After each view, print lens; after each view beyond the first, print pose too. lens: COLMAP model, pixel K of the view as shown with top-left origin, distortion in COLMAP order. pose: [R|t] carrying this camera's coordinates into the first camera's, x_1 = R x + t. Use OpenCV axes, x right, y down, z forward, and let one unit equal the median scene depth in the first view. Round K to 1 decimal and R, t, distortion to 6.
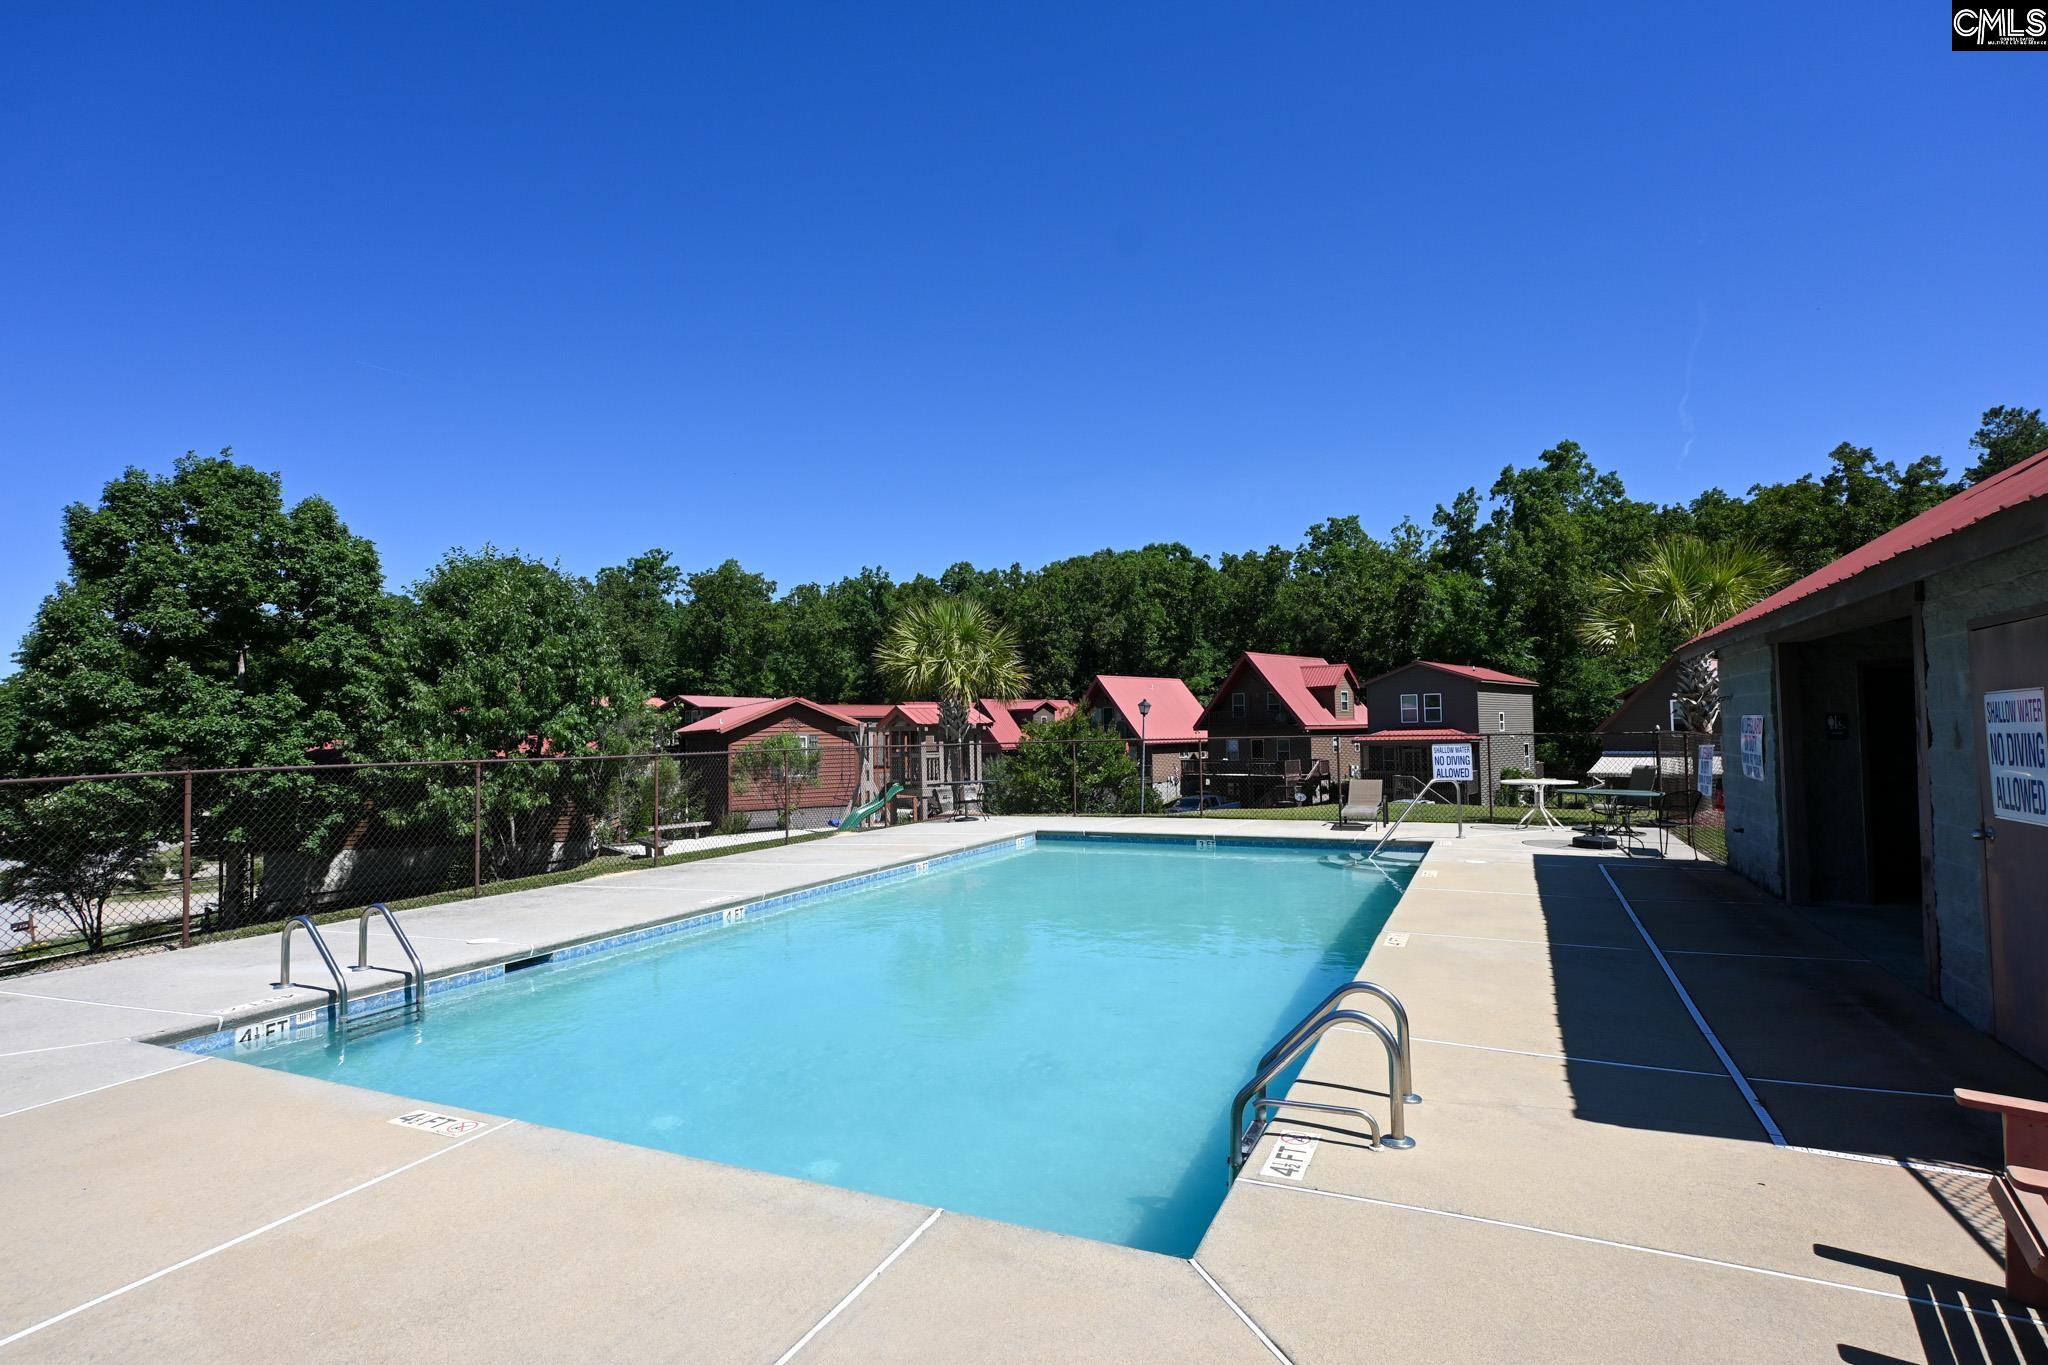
lens RADIAL K [[1015.4, 0, 1034.5], [0, 1015.4, 686.3], [0, 0, 1]] dist [-0.000634, 0.000400]
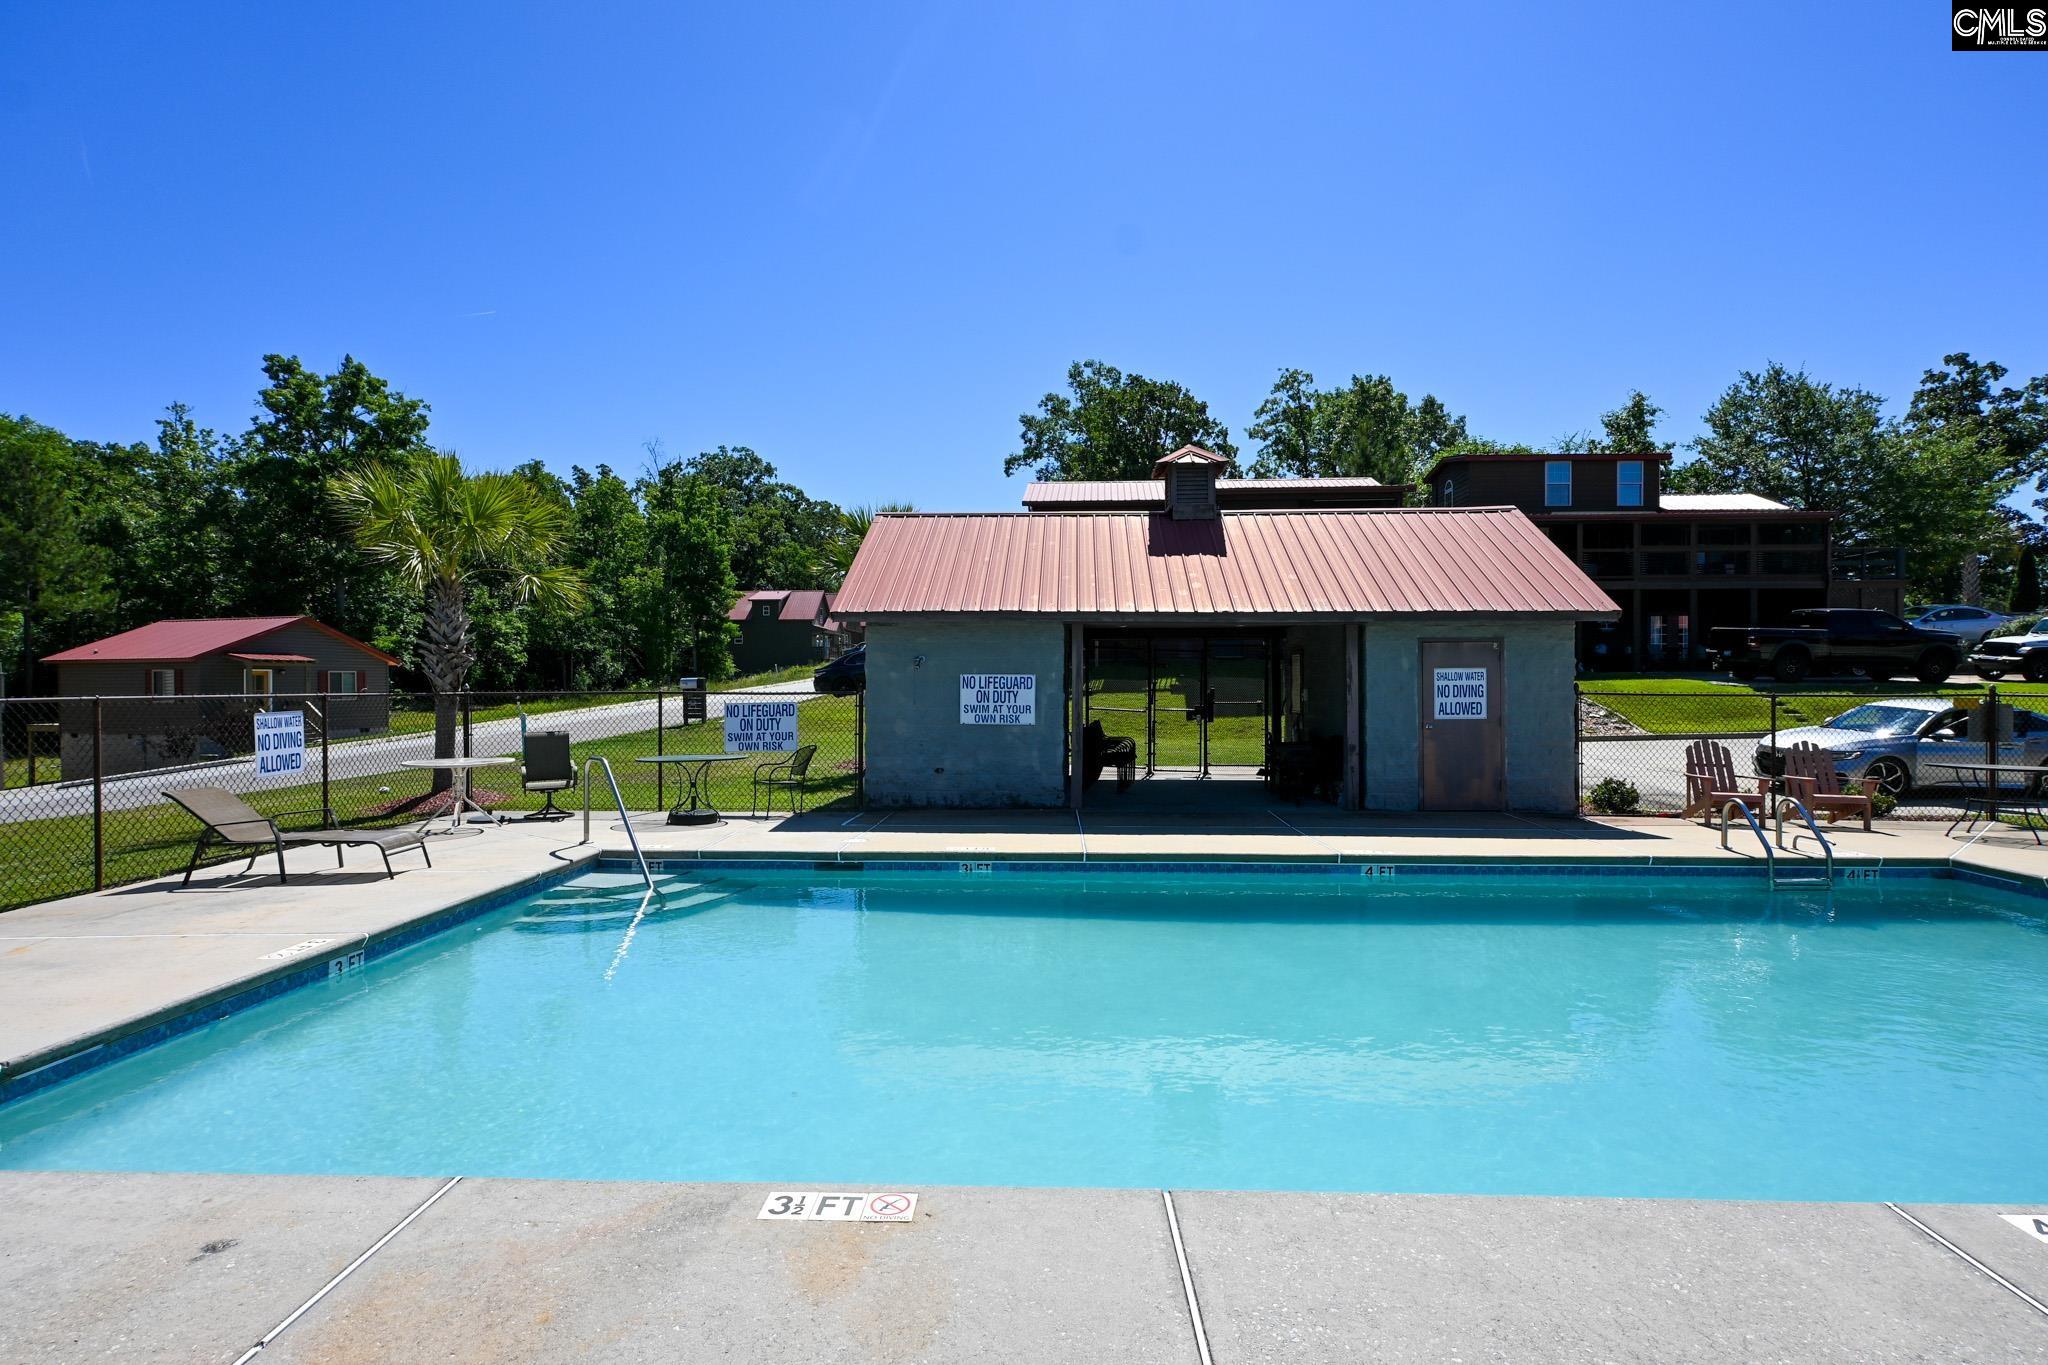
lens RADIAL K [[1015.4, 0, 1034.5], [0, 1015.4, 686.3], [0, 0, 1]] dist [-0.000634, 0.000400]
pose [[-0.384457, 0.013308, 0.923047, -0.069090], [-0.032661, 0.999074, -0.028008, 0.011069], [-0.922565, -0.040915, -0.383666, 0.204359]]
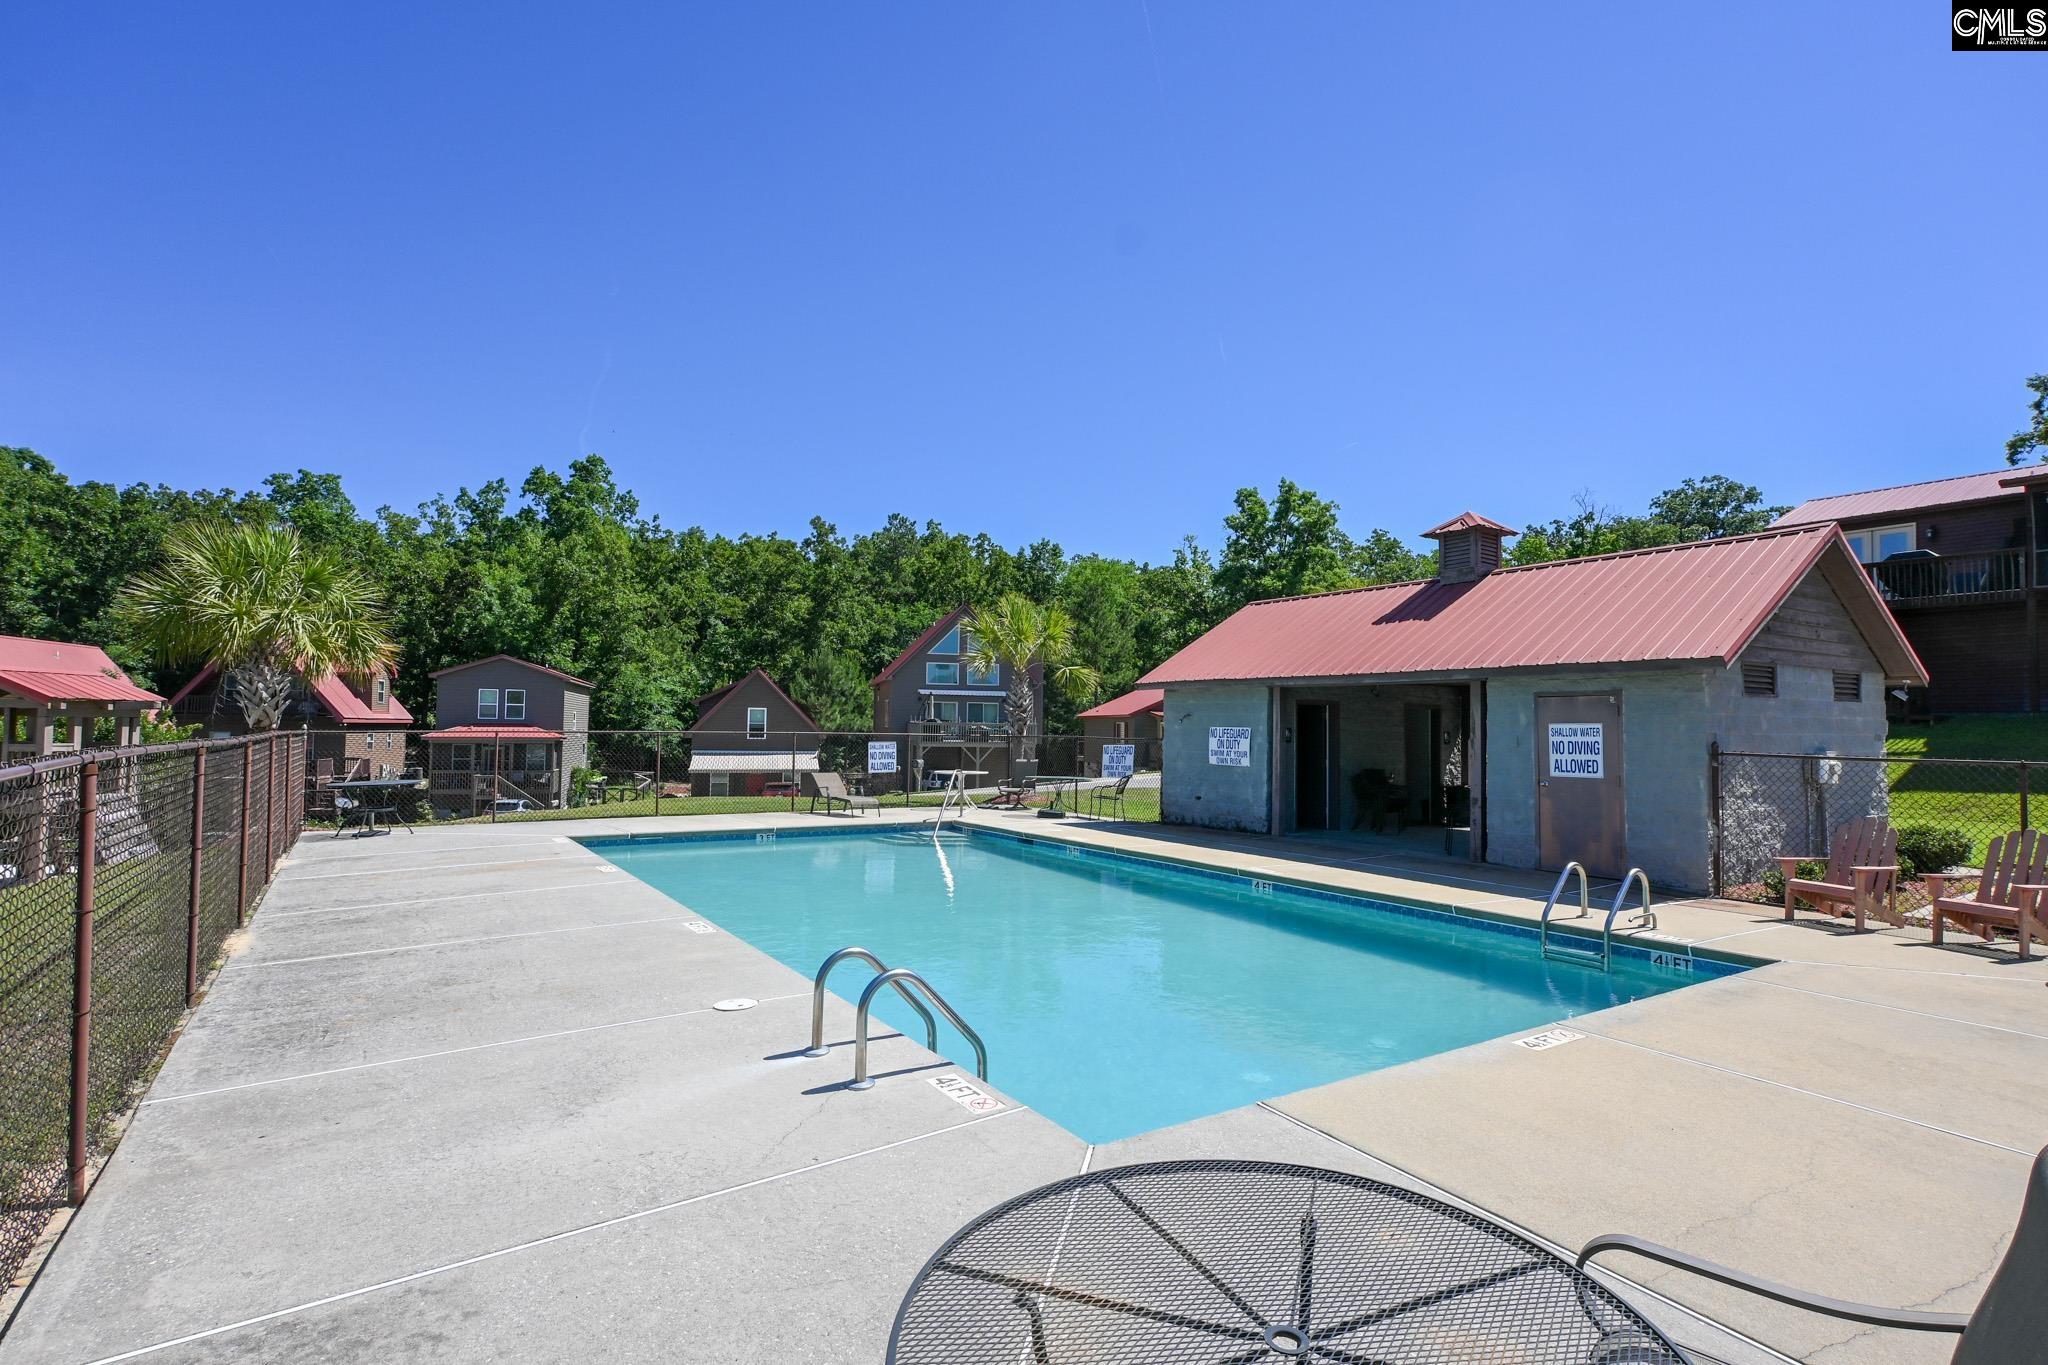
lens RADIAL K [[1015.4, 0, 1034.5], [0, 1015.4, 686.3], [0, 0, 1]] dist [-0.000634, 0.000400]
pose [[0.523496, 0.061115, 0.849833, -0.124546], [-0.060285, 0.997581, -0.034604, 0.005628], [-0.849893, -0.033117, 0.525914, 0.056949]]
